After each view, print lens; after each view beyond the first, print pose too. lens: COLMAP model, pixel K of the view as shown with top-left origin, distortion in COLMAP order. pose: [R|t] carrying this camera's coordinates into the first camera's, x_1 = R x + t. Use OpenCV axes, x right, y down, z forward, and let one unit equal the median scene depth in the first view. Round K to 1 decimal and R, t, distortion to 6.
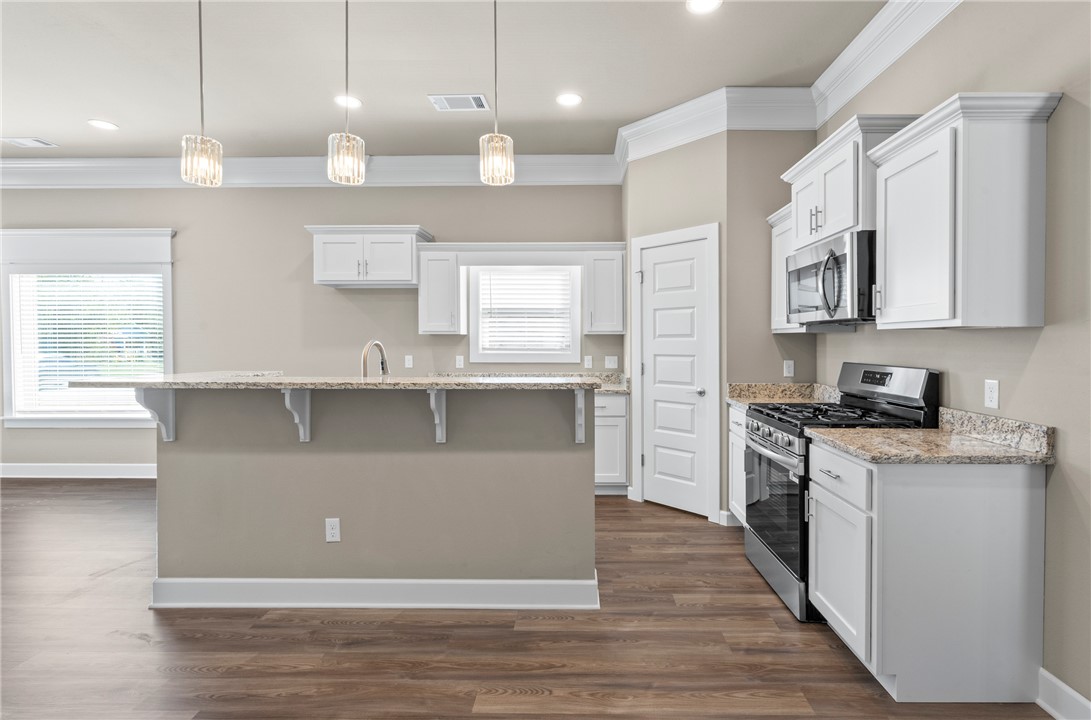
lens RADIAL K [[523.8, 0, 577.1], [0, 523.8, 352.6], [0, 0, 1]] dist [-0.000528, -0.002263]
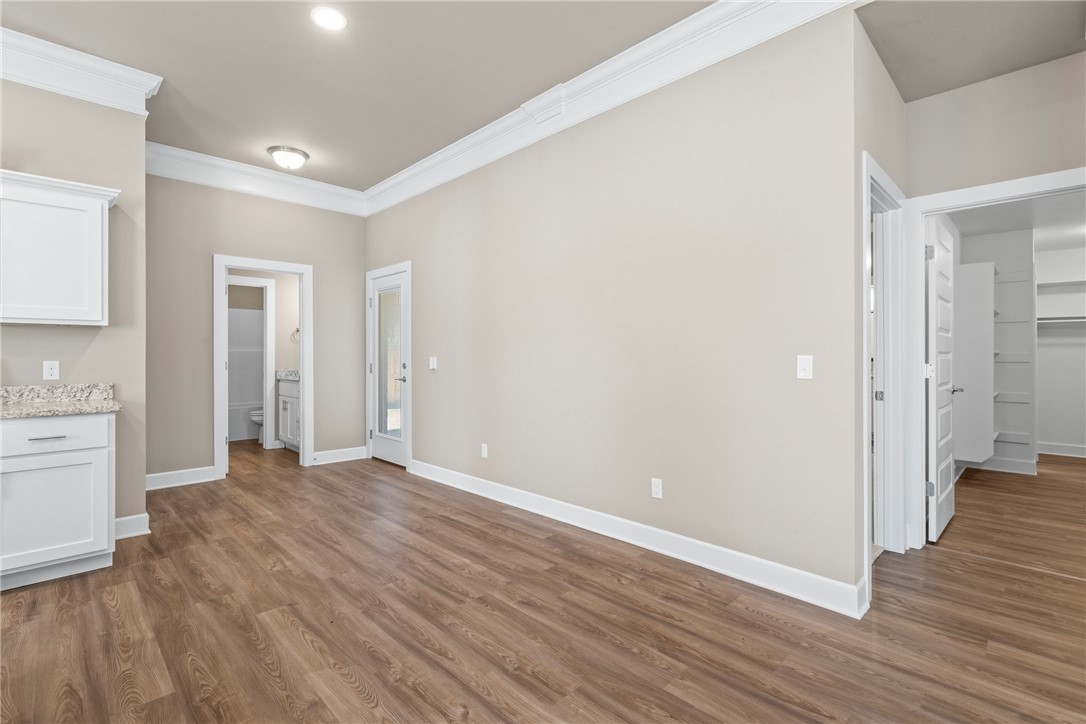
lens RADIAL K [[497.1, 0, 537.7], [0, 497.1, 352.3], [0, 0, 1]] dist [-0.005519, 0.002526]
pose [[-0.706304, 0.005180, 0.707889, -0.972299], [0.017544, 0.999794, 0.010189, 0.030619], [-0.707691, 0.019616, -0.706250, 0.831421]]
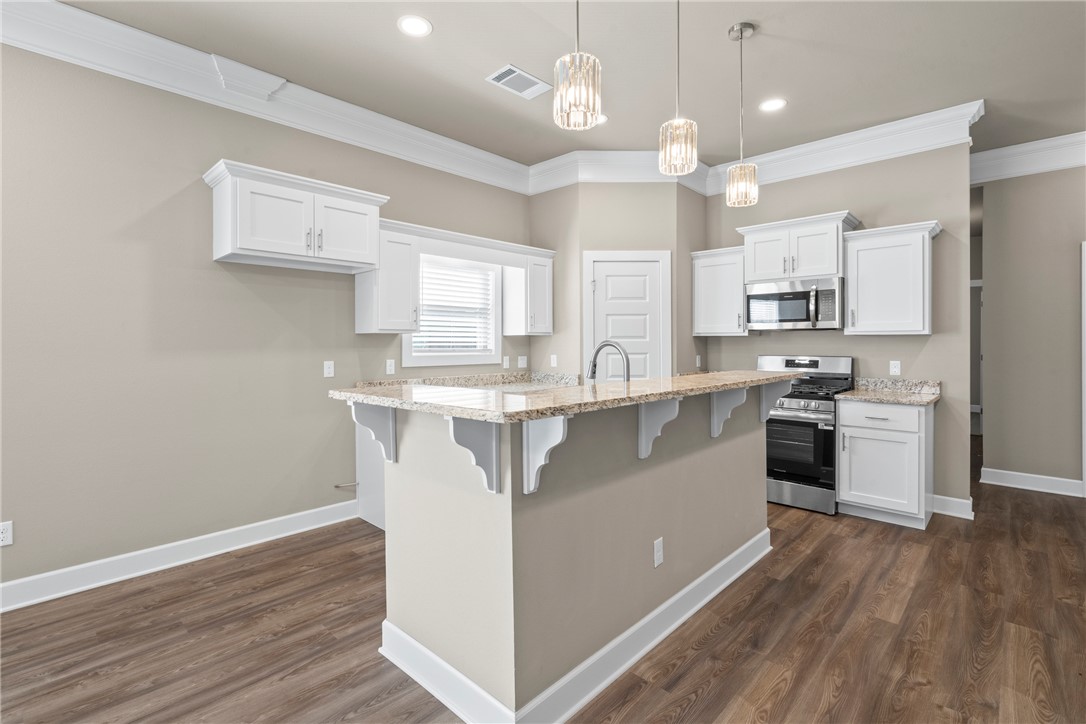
lens RADIAL K [[497.1, 0, 537.3], [0, 497.1, 344.6], [0, 0, 1]] dist [-0.005519, 0.002526]
pose [[0.690079, -0.003918, 0.723723, -1.227734], [0.016560, 0.999809, -0.010377, -0.010542], [-0.723545, 0.019146, 0.690012, 0.559133]]
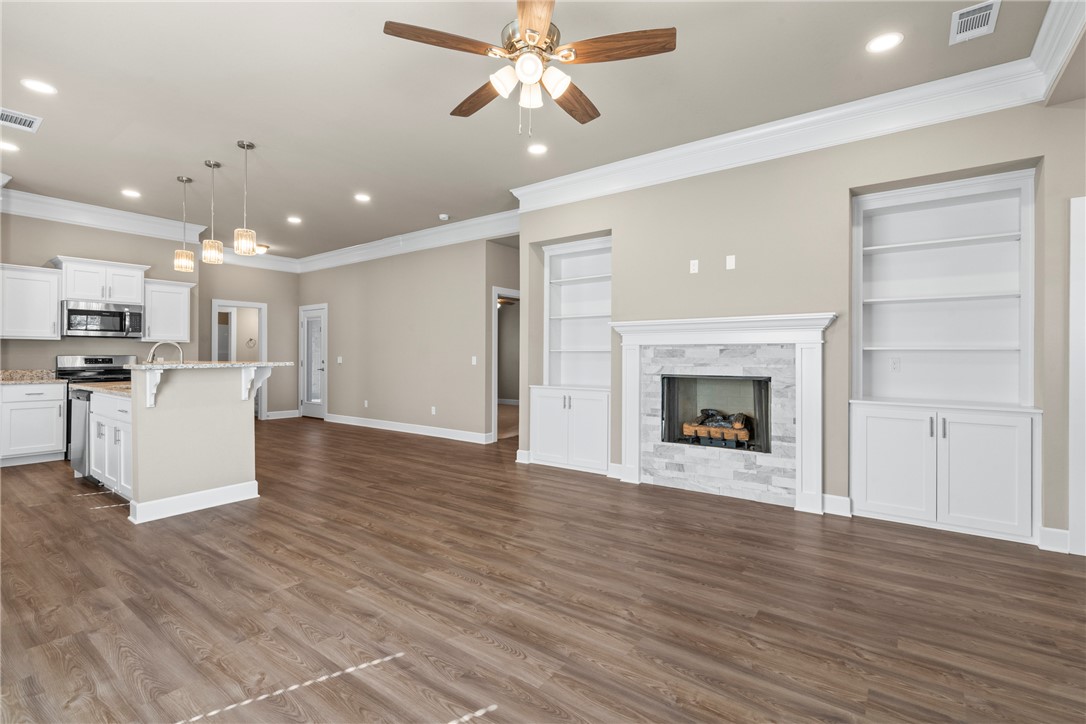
lens RADIAL K [[497.1, 0, 544.1], [0, 497.1, 353.8], [0, 0, 1]] dist [-0.005519, 0.002526]
pose [[-0.814860, 0.001469, 0.579656, -2.520426], [0.010647, 0.999866, 0.012433, 0.011226], [-0.579560, 0.016303, -0.814766, 1.774849]]
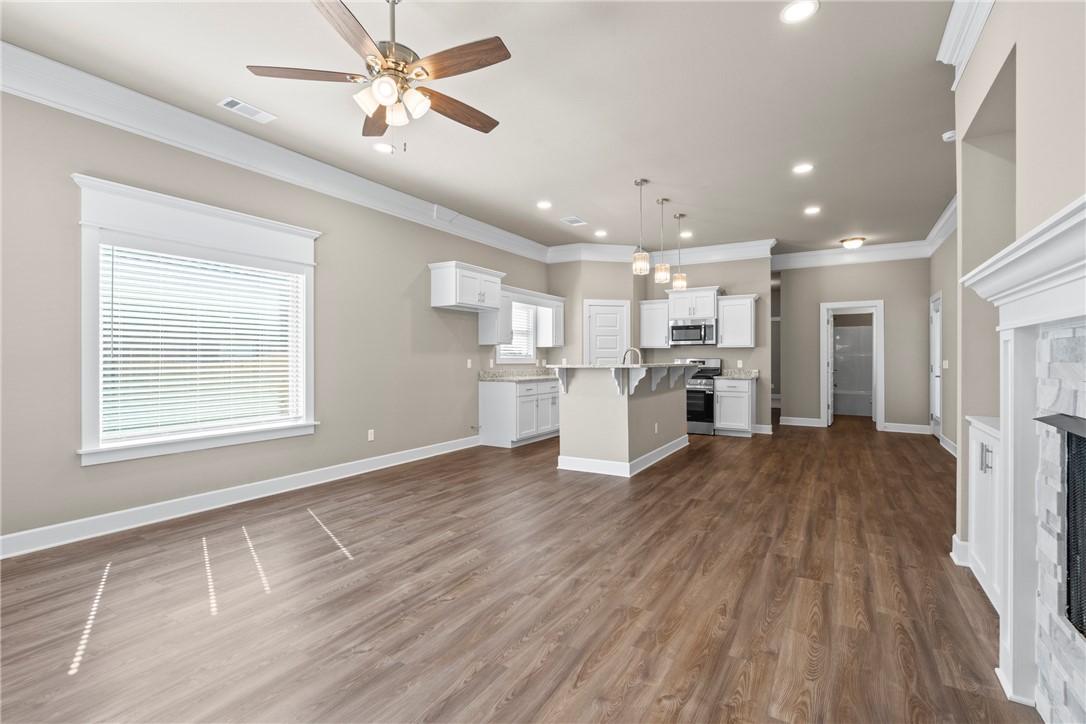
lens RADIAL K [[497.1, 0, 540.9], [0, 497.1, 358.8], [0, 0, 1]] dist [-0.005519, 0.002526]
pose [[0.510249, 0.000093, 0.860027, -2.657991], [0.018186, 0.999775, -0.010898, 0.043079], [-0.859834, 0.021201, 0.510133, 0.303706]]
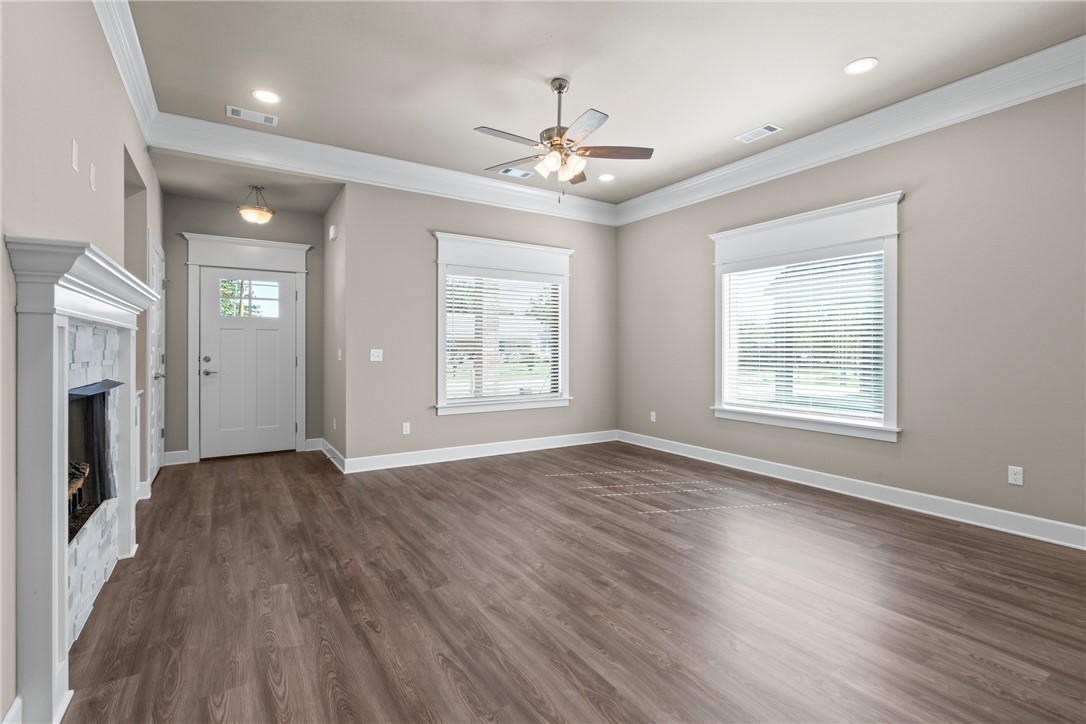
lens RADIAL K [[497.1, 0, 540.7], [0, 497.1, 350.7], [0, 0, 1]] dist [-0.005519, 0.002526]
pose [[0.545165, 0.004665, -0.838316, -0.854219], [-0.020131, 0.999769, -0.007528, 0.043188], [0.838087, 0.020980, 0.545133, 0.263772]]
